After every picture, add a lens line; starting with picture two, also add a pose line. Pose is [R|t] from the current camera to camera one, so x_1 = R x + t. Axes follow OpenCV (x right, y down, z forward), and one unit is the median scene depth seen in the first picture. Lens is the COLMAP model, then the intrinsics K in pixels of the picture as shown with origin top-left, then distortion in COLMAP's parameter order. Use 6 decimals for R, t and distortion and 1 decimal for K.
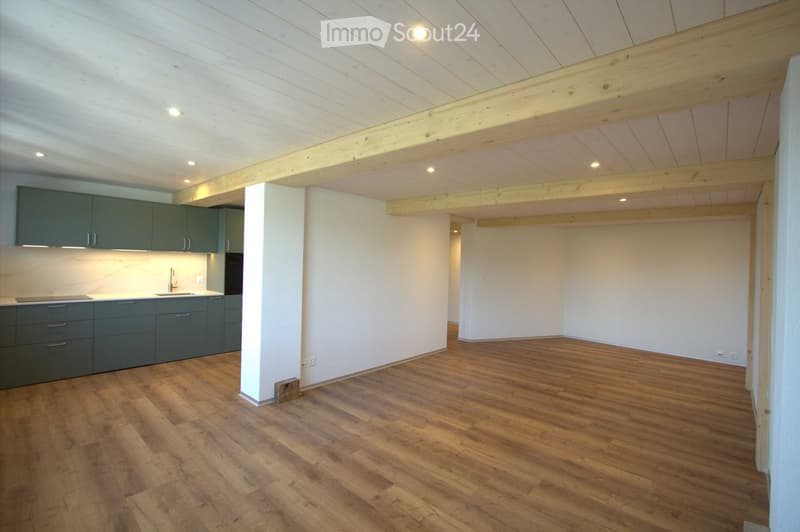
lens RADIAL K [[365.7, 0, 396.4], [0, 365.7, 261.5], [0, 0, 1]] dist [0.000205, 0.000850]
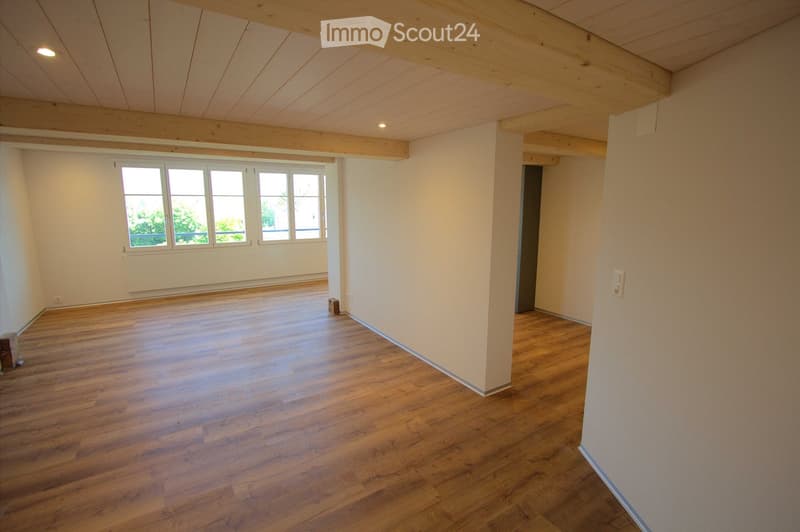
lens RADIAL K [[365.7, 0, 396.4], [0, 365.7, 261.5], [0, 0, 1]] dist [0.000205, 0.000850]
pose [[-0.263552, 0.128301, -0.956075, 1.472440], [-0.000283, 0.991105, 0.133080, -0.023639], [0.964645, 0.035344, -0.261172, 2.353840]]
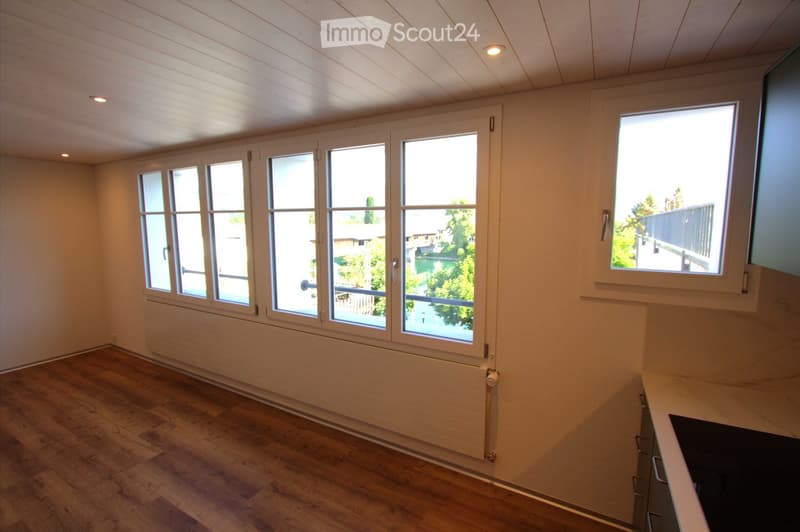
lens RADIAL K [[365.7, 0, 396.4], [0, 365.7, 261.5], [0, 0, 1]] dist [0.000205, 0.000850]
pose [[-0.975091, 0.014203, -0.221350, -1.045639], [-0.011752, 0.993238, 0.115502, -0.119959], [0.221494, 0.115227, -0.968330, 1.933797]]
